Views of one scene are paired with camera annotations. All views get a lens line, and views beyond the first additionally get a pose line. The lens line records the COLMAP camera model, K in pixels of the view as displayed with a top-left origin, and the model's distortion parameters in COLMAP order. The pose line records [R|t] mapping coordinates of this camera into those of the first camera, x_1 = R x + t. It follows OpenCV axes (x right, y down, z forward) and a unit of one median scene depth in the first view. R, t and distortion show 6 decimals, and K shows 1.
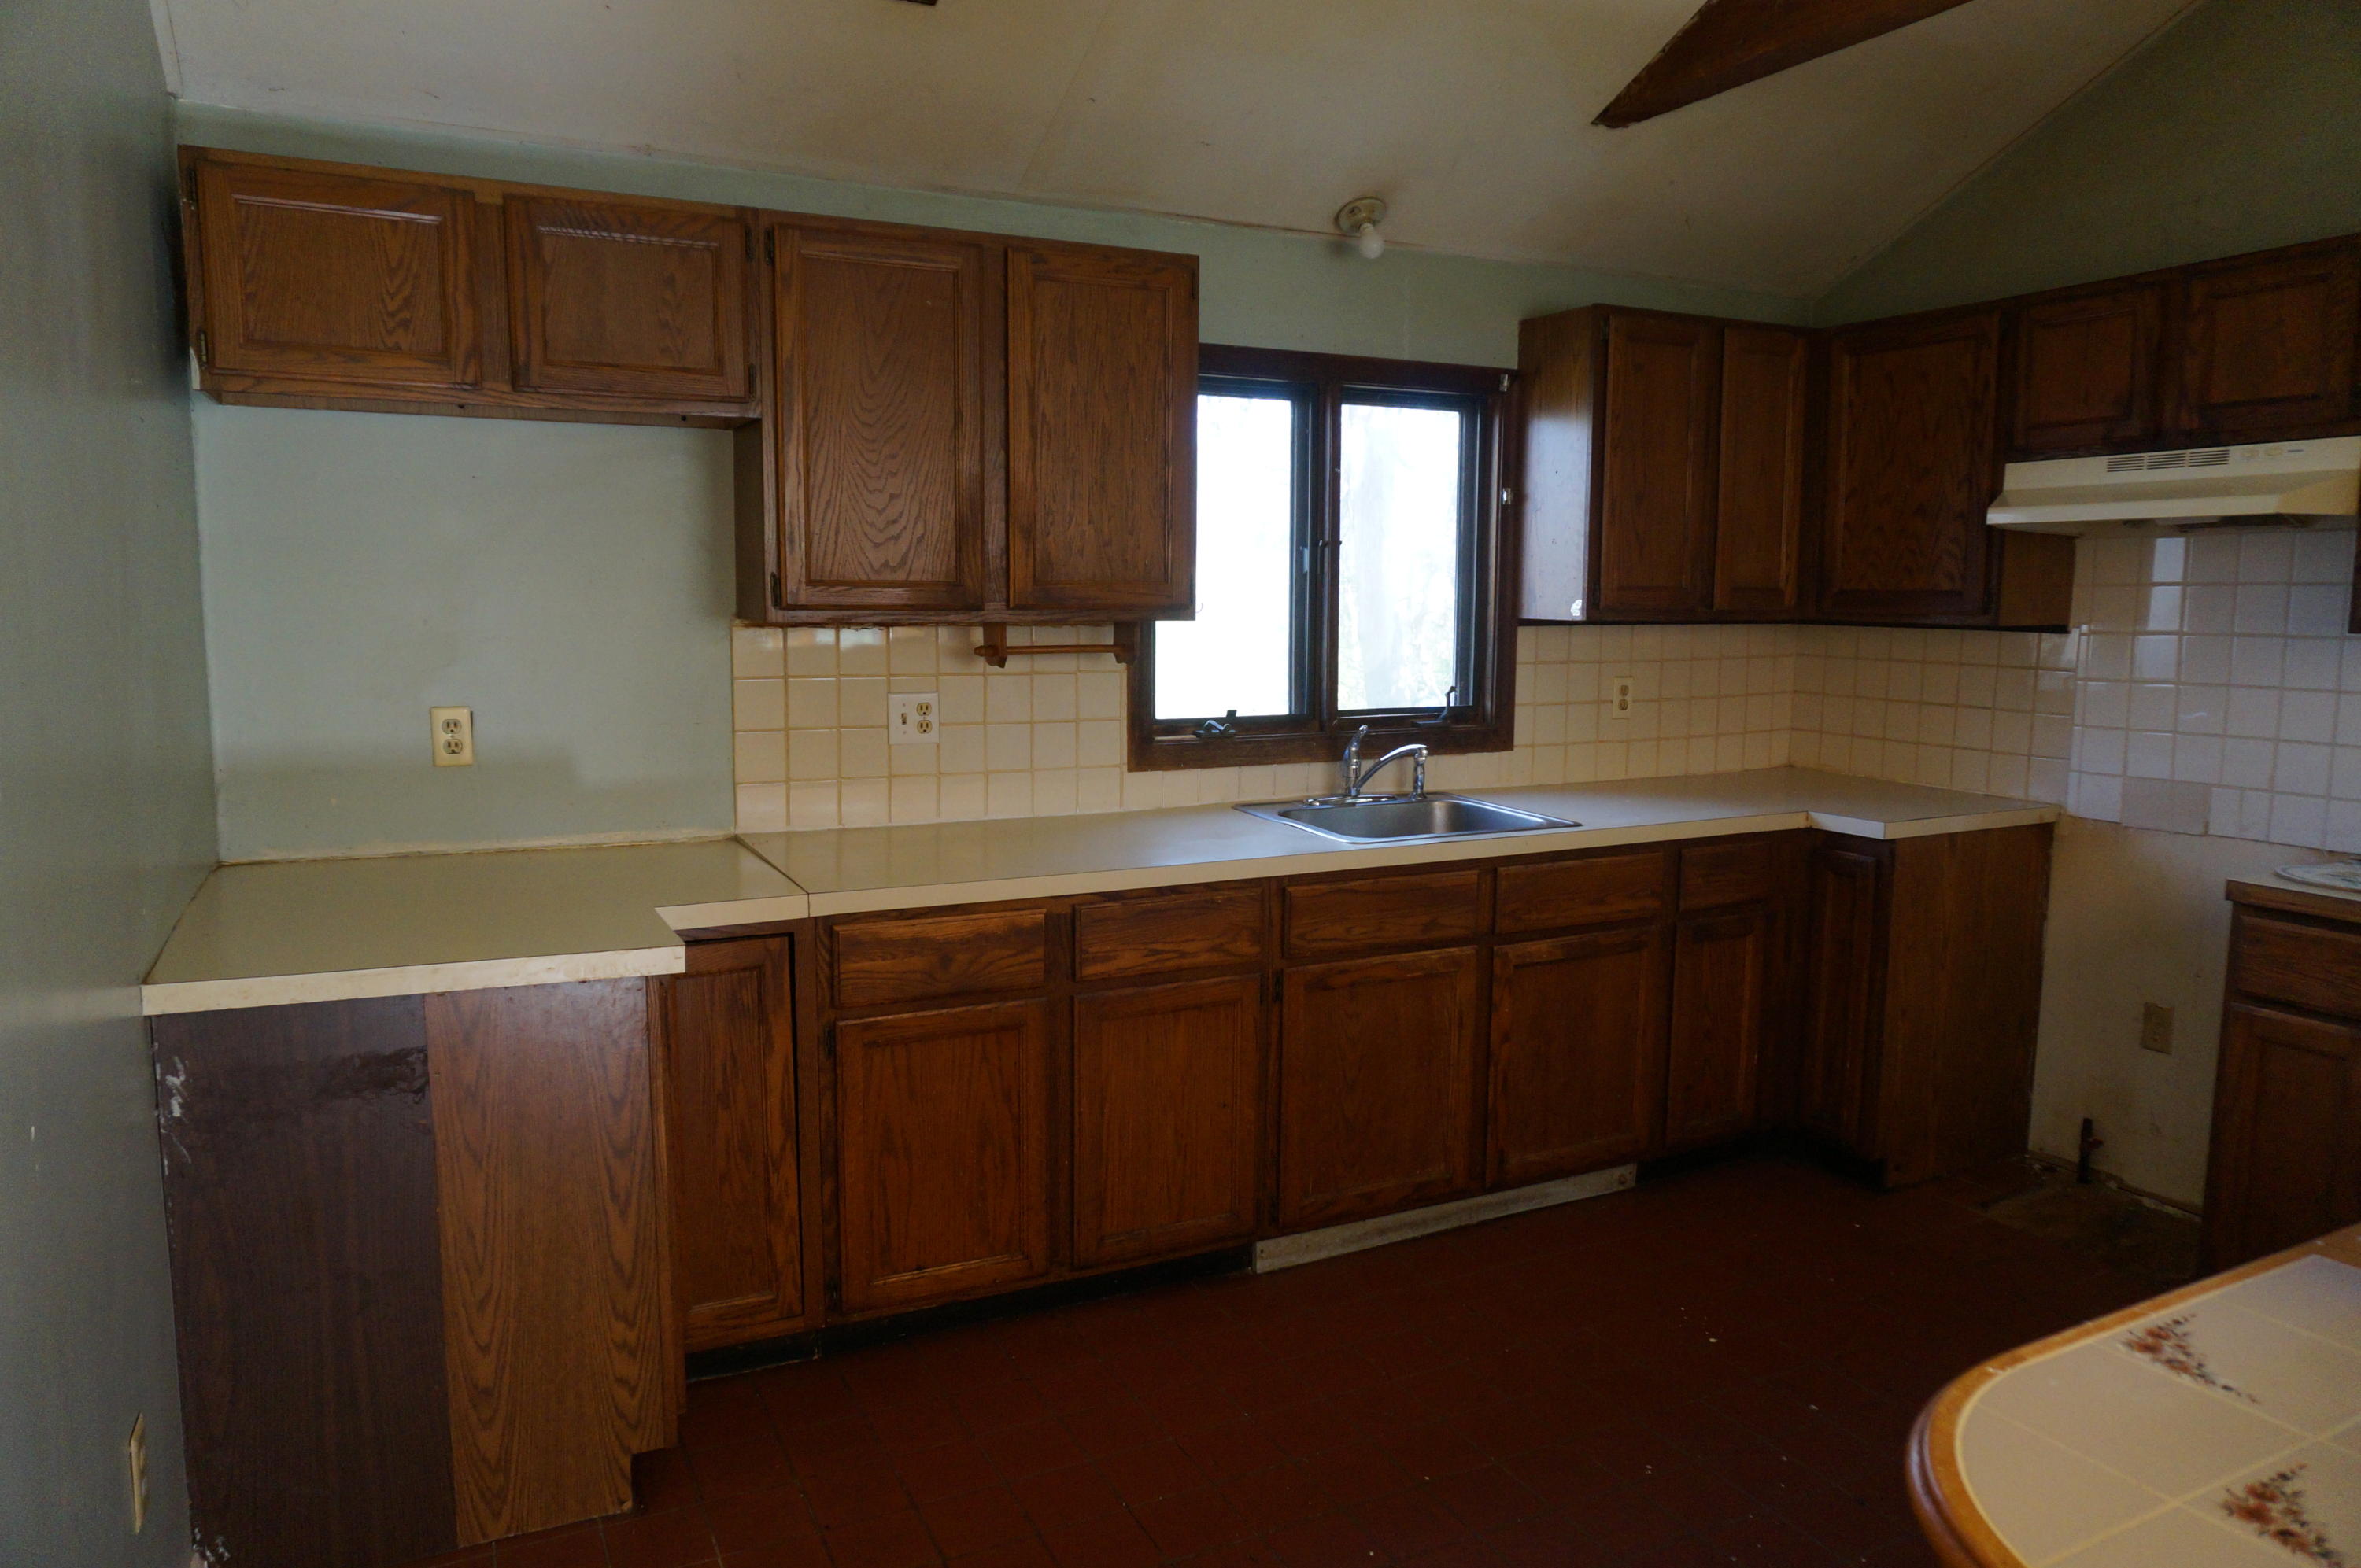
lens RADIAL K [[1595.3, 0, 1180.5], [0, 1595.3, 784.0], [0, 0, 1]] dist [-0.043198, -0.002242]
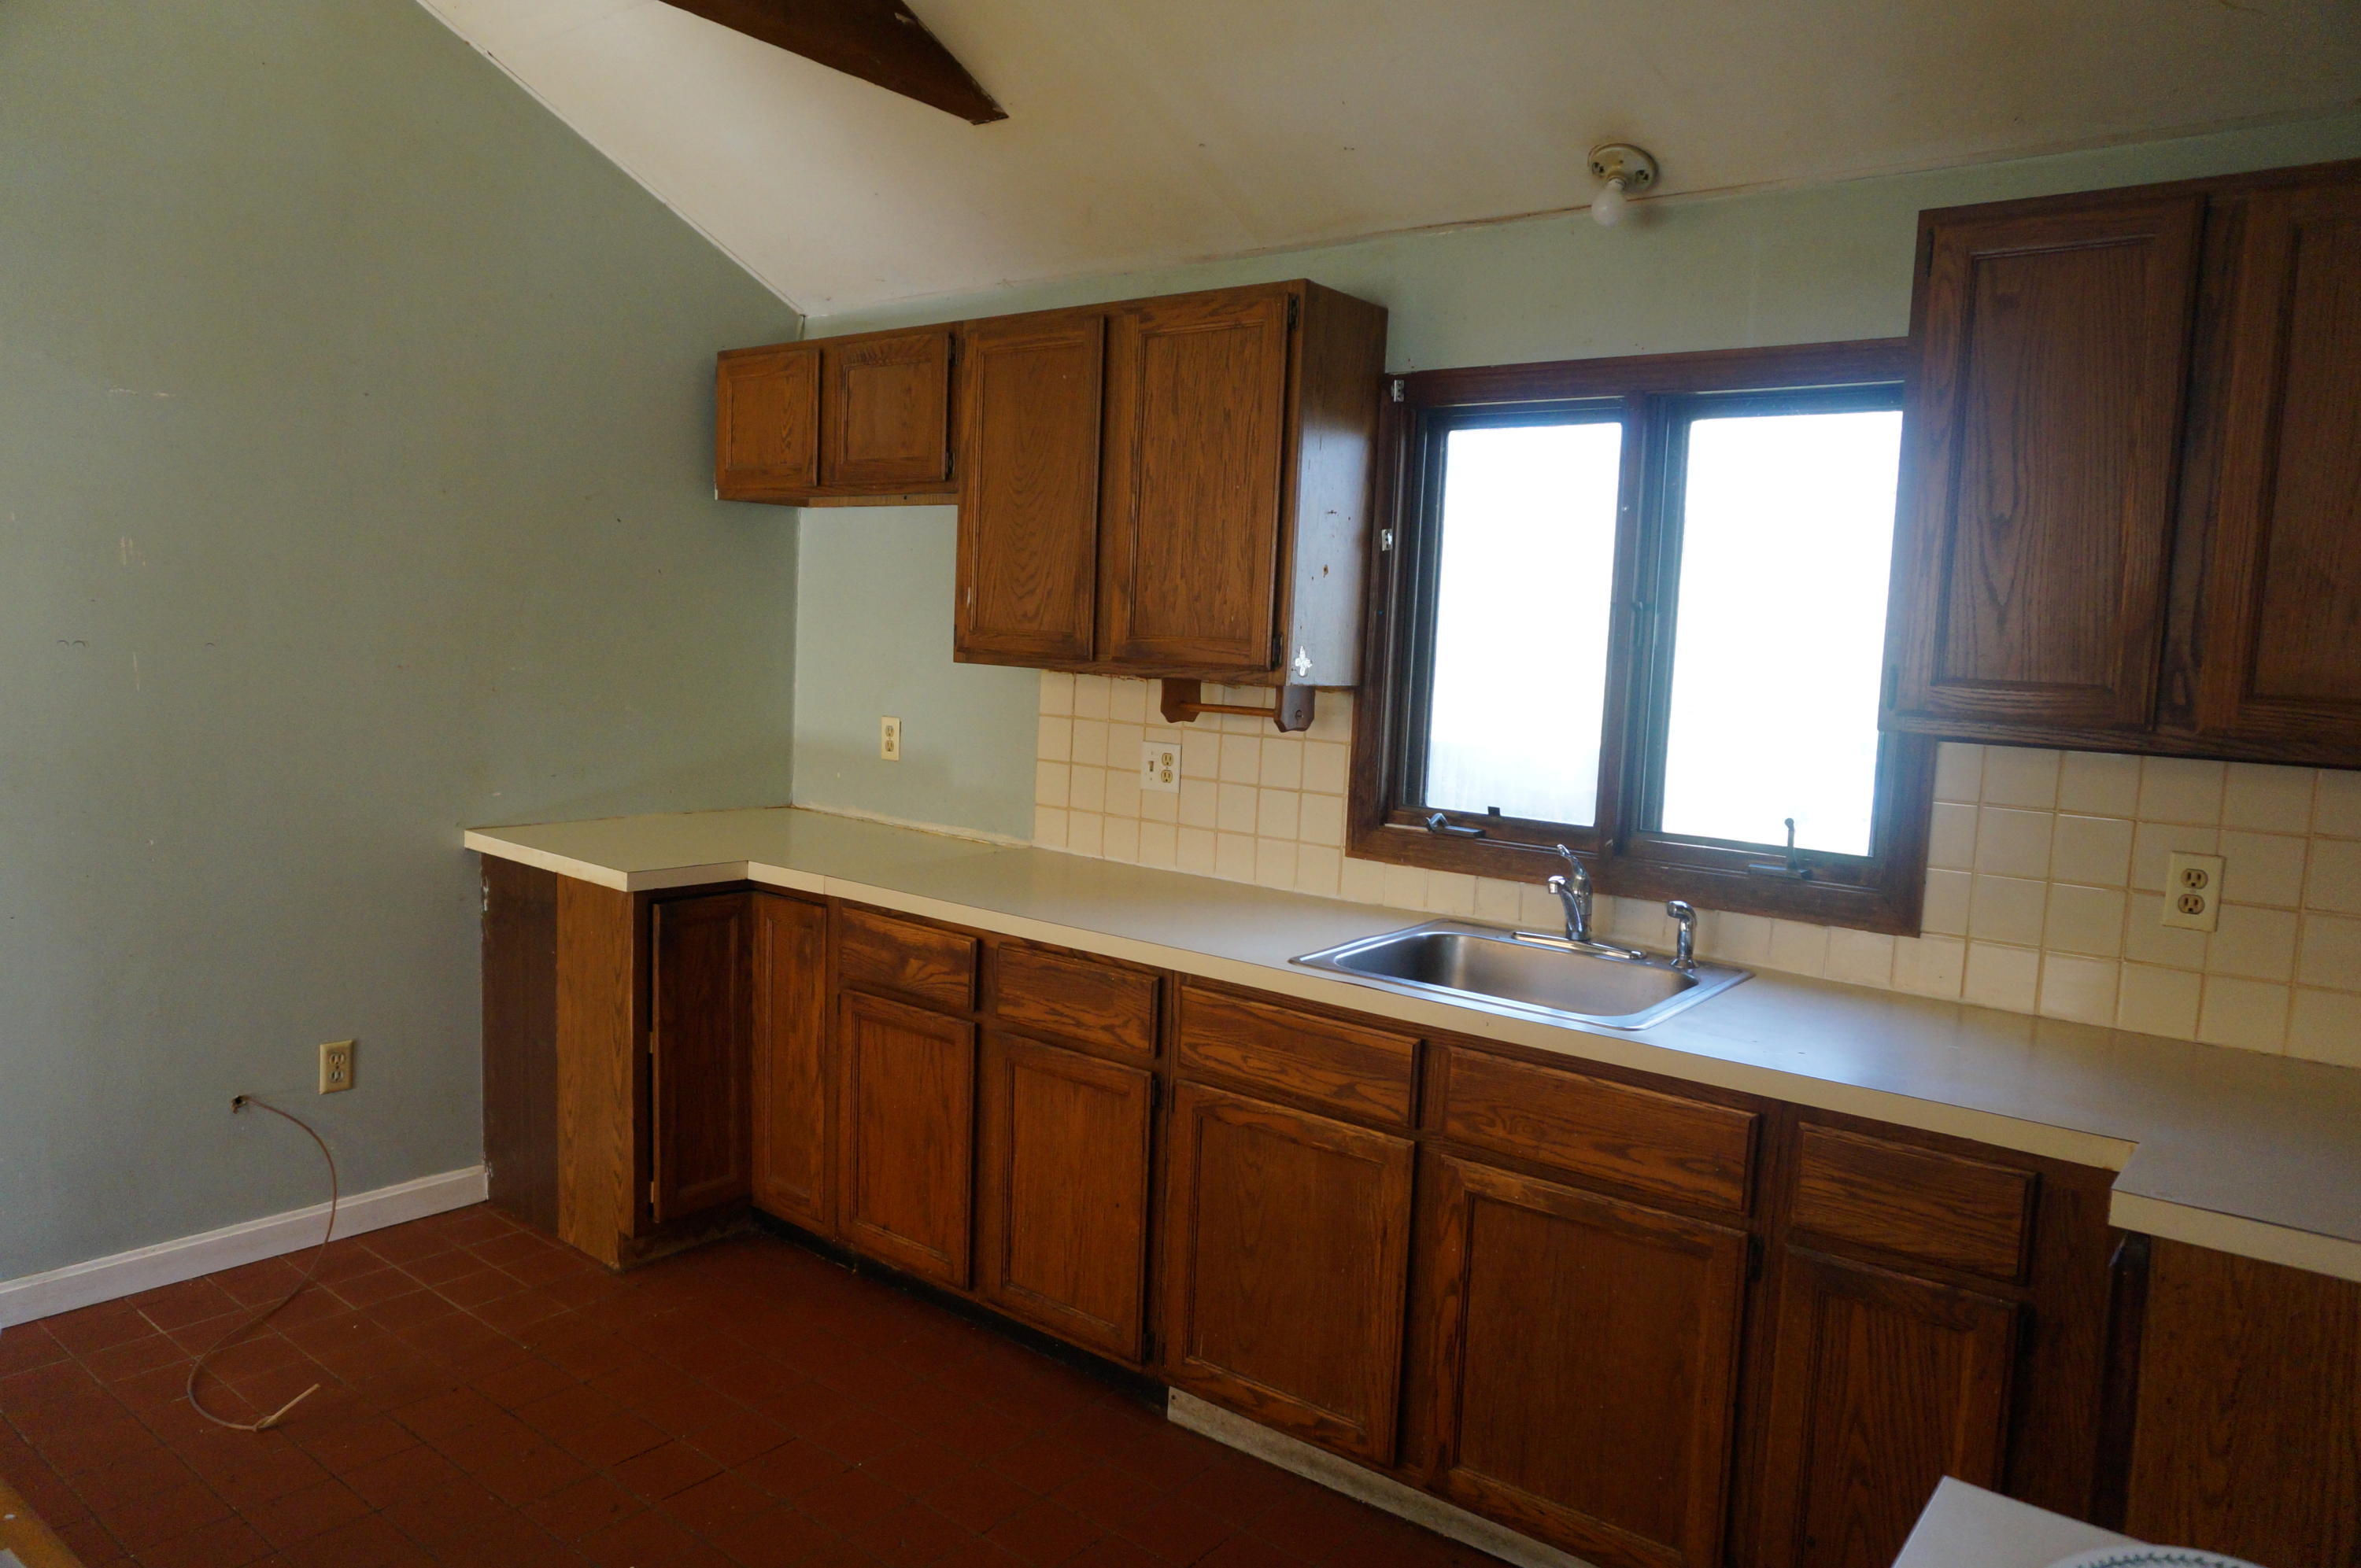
lens RADIAL K [[1565.7, 0, 1180.5], [0, 1565.7, 784.0], [0, 0, 1]] dist [-0.054089, 0.035228]
pose [[0.417156, 0.098793, -0.903449, 0.808918], [-0.156400, 0.987048, 0.035719, -0.072879], [0.895276, 0.126399, 0.427204, 0.604954]]
